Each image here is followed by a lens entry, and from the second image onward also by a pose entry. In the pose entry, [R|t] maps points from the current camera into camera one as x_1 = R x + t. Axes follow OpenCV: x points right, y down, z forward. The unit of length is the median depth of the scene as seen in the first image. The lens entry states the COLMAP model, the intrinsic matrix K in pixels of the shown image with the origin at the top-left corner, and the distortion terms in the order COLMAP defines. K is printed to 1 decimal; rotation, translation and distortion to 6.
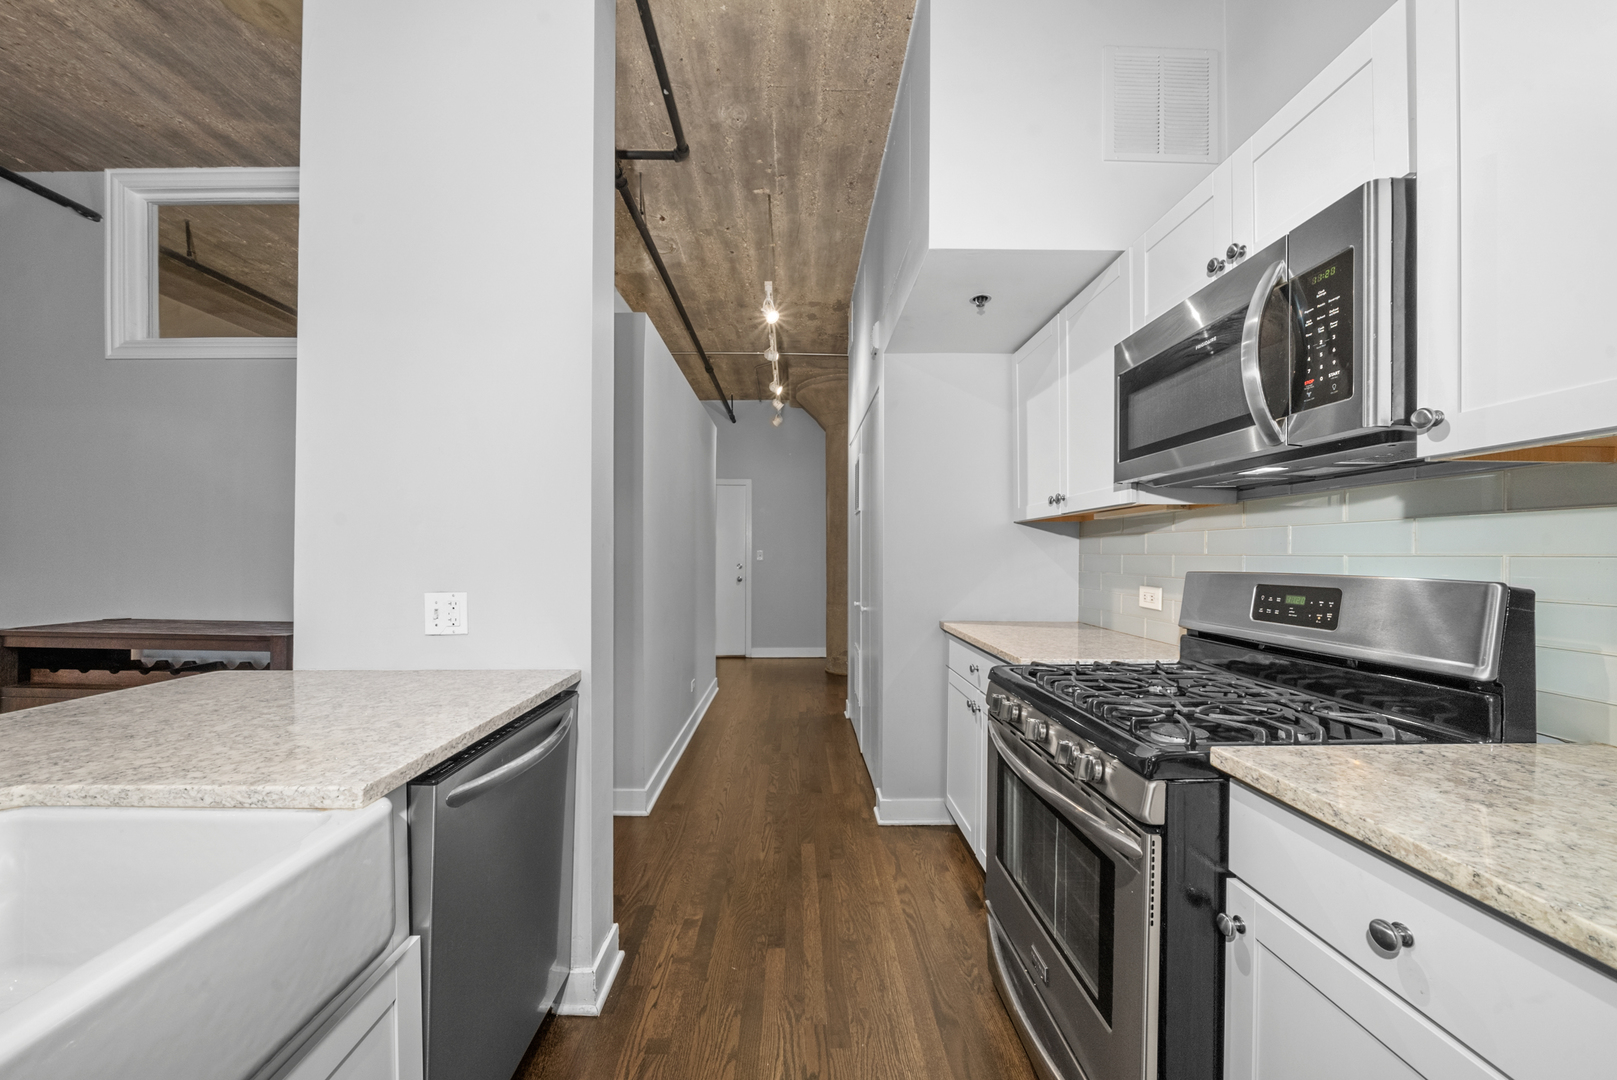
lens RADIAL K [[569.8, 0, 802.5], [0, 569.8, 555.1], [0, 0, 1]] dist [-0.011945, -0.000085]
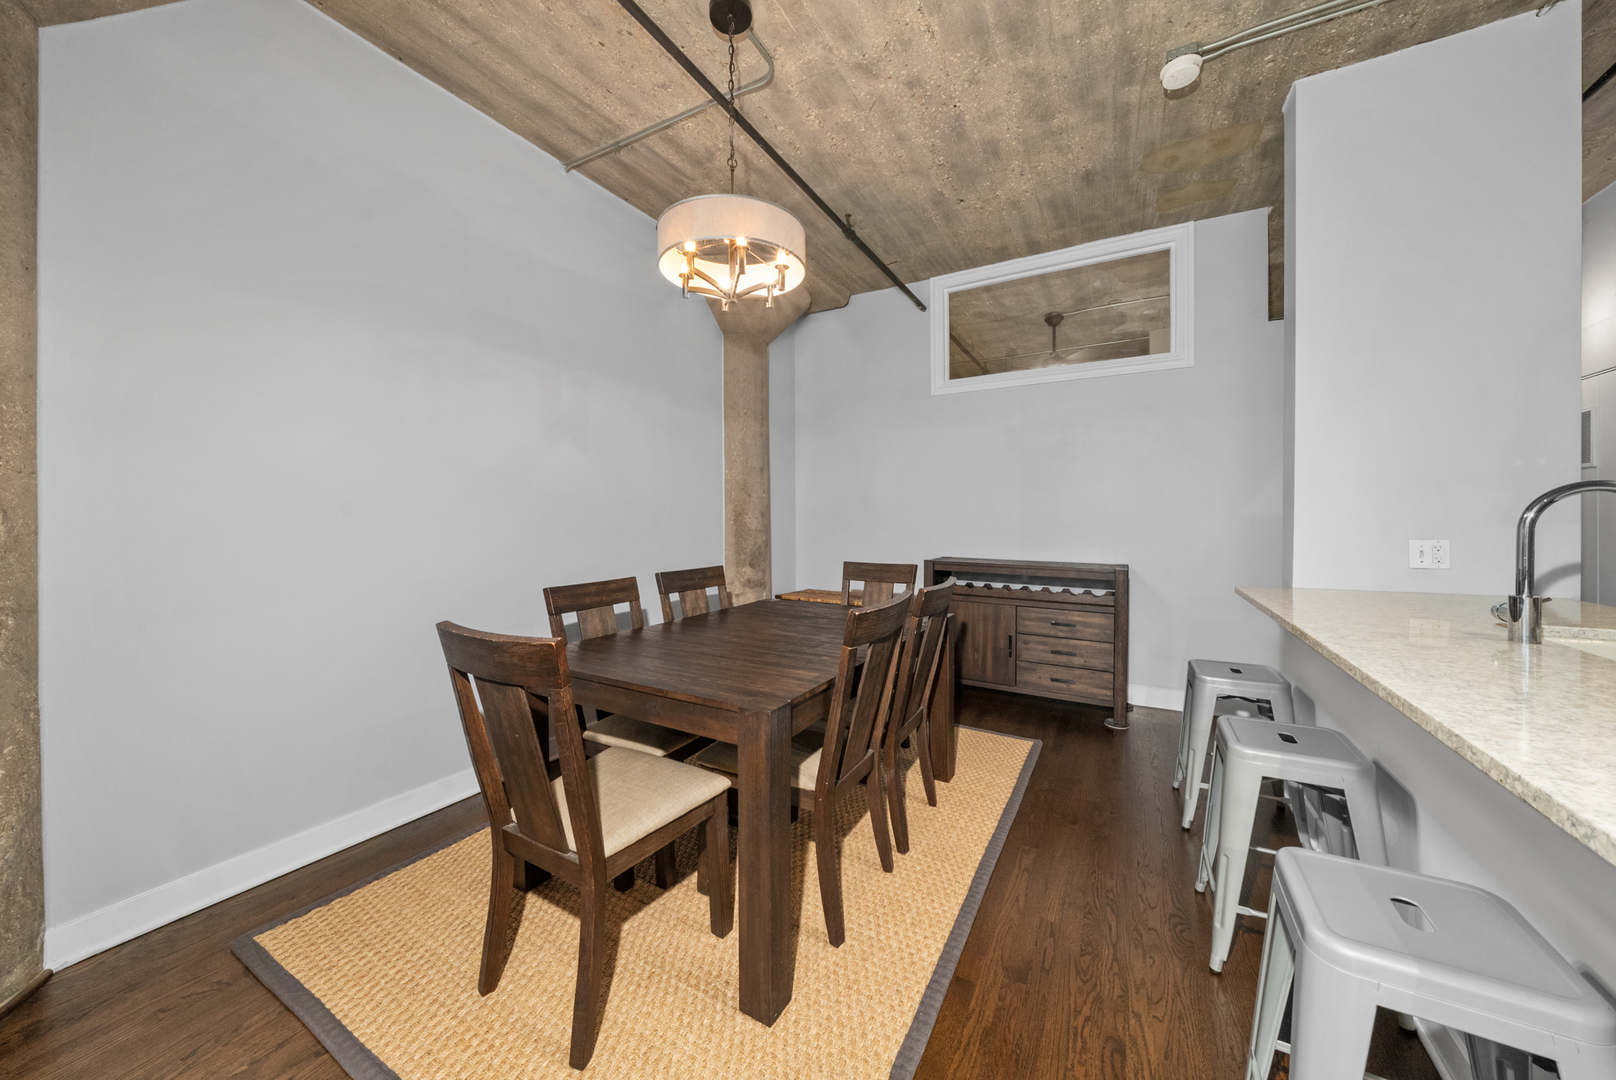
lens RADIAL K [[563.2, 0, 805.5], [0, 563.2, 523.0], [0, 0, 1]] dist [-0.010892, -0.000108]
pose [[0.861009, -0.001632, -0.508587, -1.298449], [0.004938, 0.999975, 0.005152, 0.008437], [0.508566, -0.006947, 0.860995, -1.046370]]
